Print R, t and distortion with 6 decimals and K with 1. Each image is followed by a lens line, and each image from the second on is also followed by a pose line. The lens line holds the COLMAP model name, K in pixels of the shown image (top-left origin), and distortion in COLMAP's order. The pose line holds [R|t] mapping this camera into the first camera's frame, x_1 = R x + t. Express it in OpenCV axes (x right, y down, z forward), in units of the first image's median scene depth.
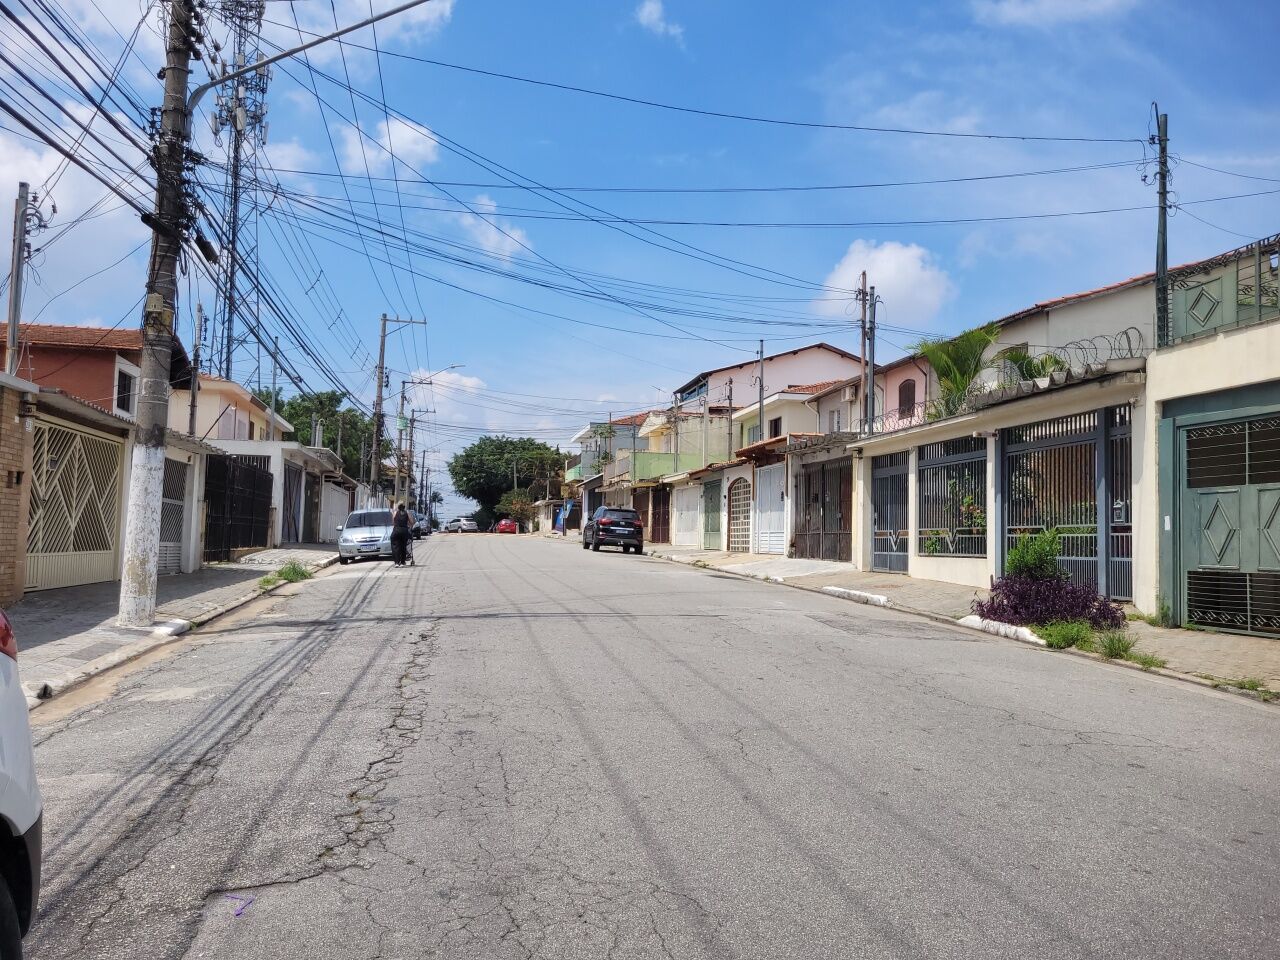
lens RADIAL K [[1088.6, 0, 640.0], [0, 1088.6, 480.0], [0, 0, 1]] dist [-0.007894, -0.008976]
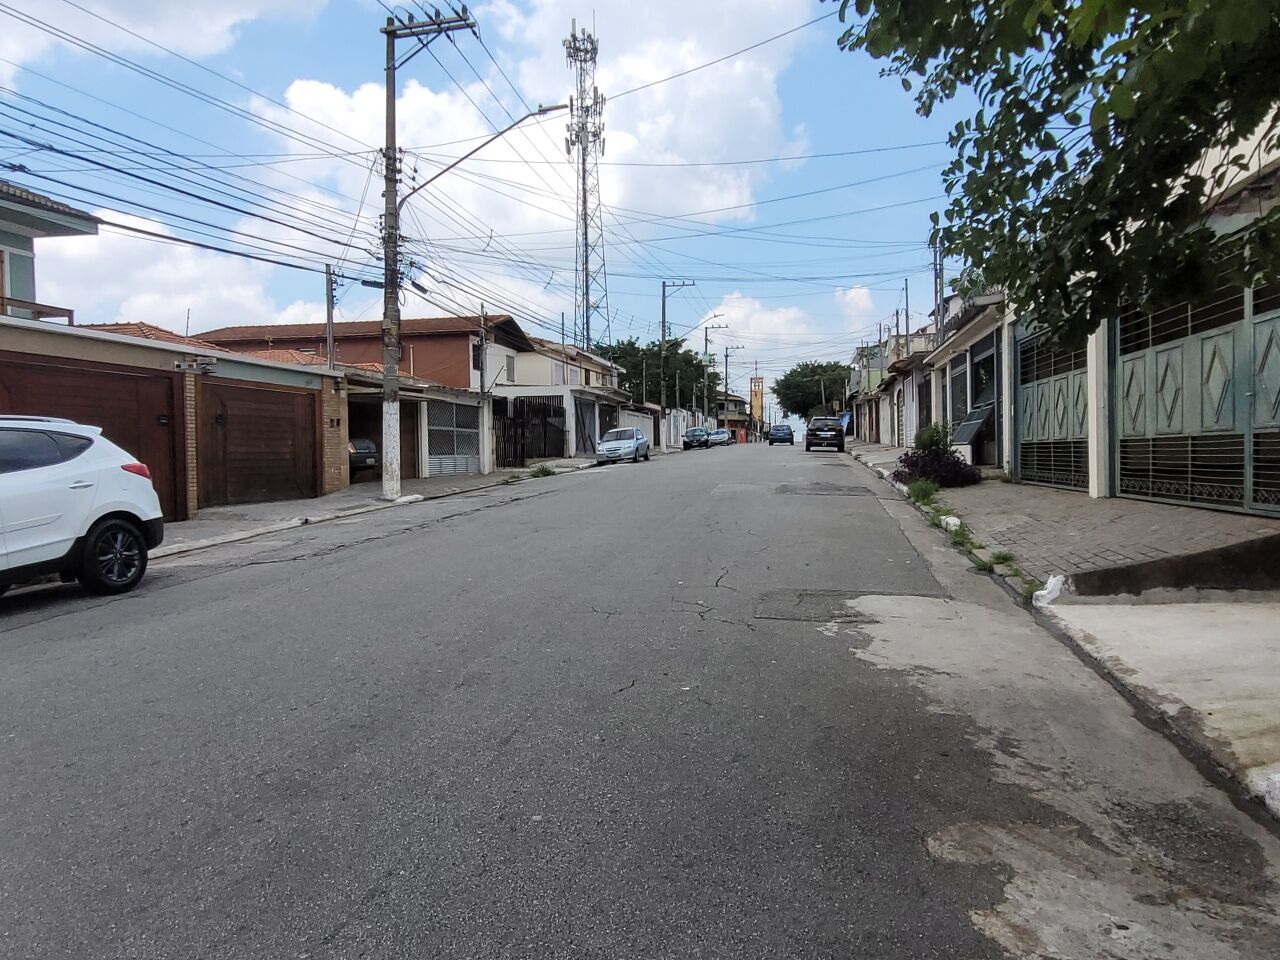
lens RADIAL K [[973.9, 0, 640.2], [0, 973.9, 466.7], [0, 0, 1]] dist [0.004836, 0.009244]
pose [[0.914121, -0.028512, -0.404437, 0.356468], [0.057452, 0.996568, 0.059599, 0.002453], [0.401349, -0.077716, 0.912622, -0.206090]]
